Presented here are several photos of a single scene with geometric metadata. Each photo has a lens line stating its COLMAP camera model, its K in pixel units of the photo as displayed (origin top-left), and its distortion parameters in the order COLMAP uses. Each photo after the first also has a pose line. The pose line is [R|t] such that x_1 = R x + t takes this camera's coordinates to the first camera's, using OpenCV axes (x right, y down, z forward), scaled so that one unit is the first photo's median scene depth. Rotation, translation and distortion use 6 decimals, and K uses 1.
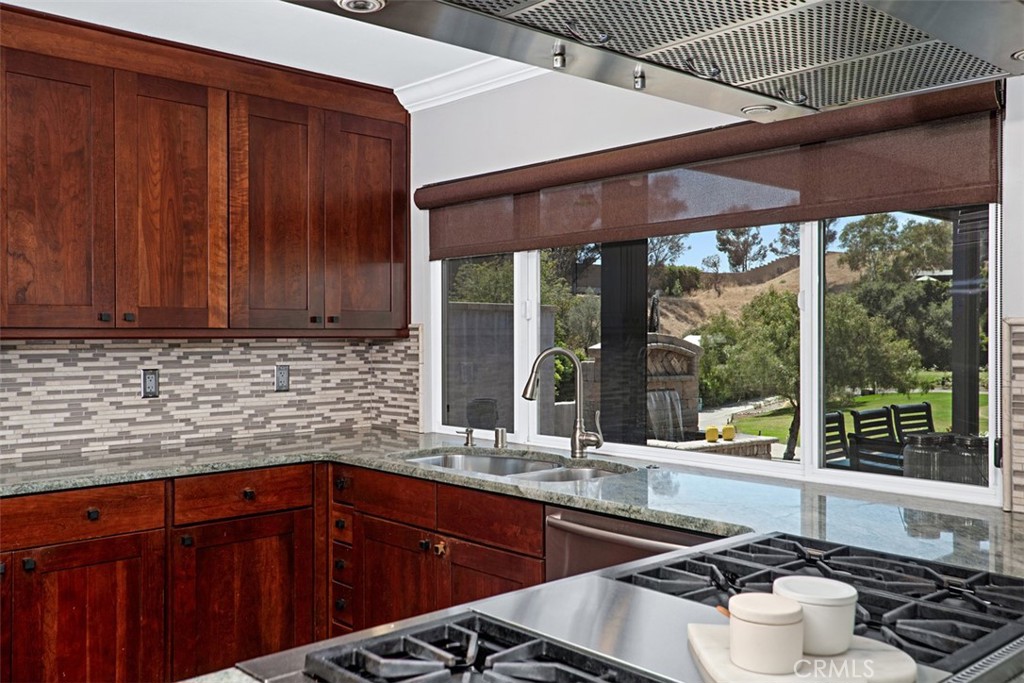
lens RADIAL K [[925.0, 0, 513.4], [0, 925.0, 327.9], [0, 0, 1]] dist [0.024822, 0.002882]
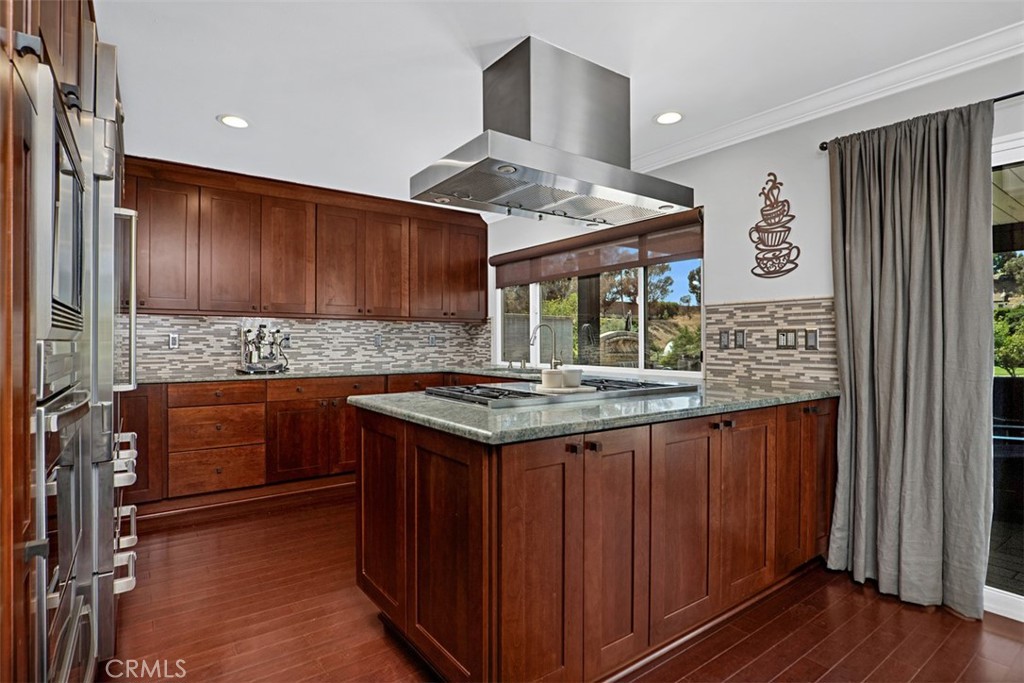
lens RADIAL K [[523.2, 0, 512.0], [0, 523.2, 341.5], [0, 0, 1]] dist [-0.028967, 0.005702]
pose [[0.993543, 0.001757, -0.113442, 0.096646], [-0.001012, 0.999978, 0.006625, 0.048939], [0.113451, -0.006467, 0.993523, -0.274885]]
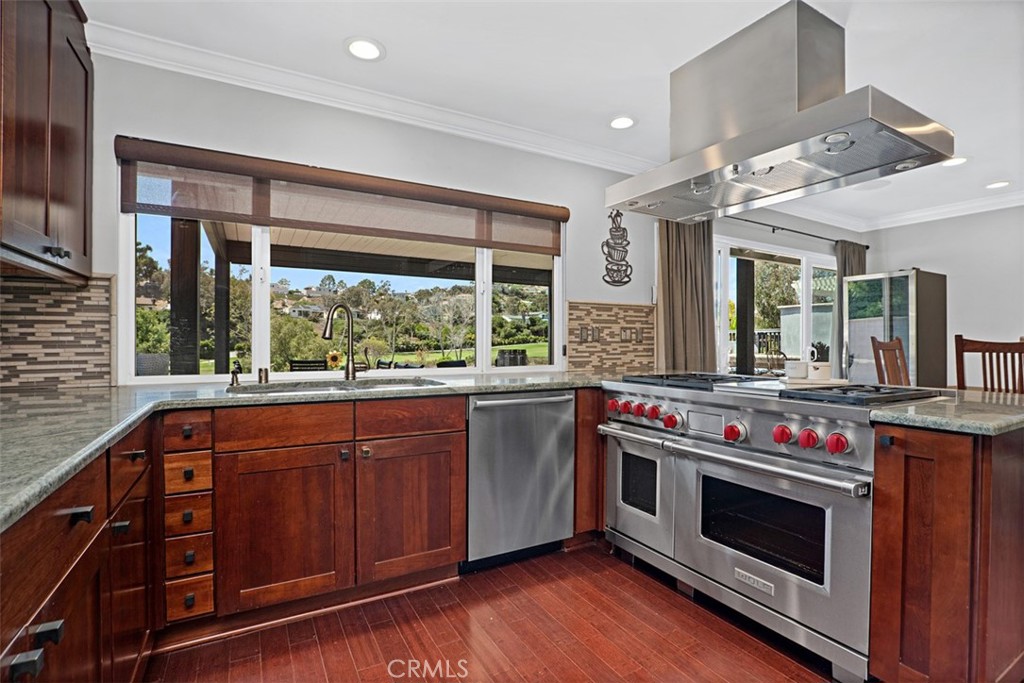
lens RADIAL K [[472.0, 0, 512.0], [0, 472.0, 341.5], [0, 0, 1]] dist [-0.035039, 0.000306]
pose [[0.233829, -0.000195, 0.972278, -0.488896], [-0.009680, 0.999950, 0.002528, 0.062534], [-0.972229, -0.010003, 0.233816, 0.486542]]
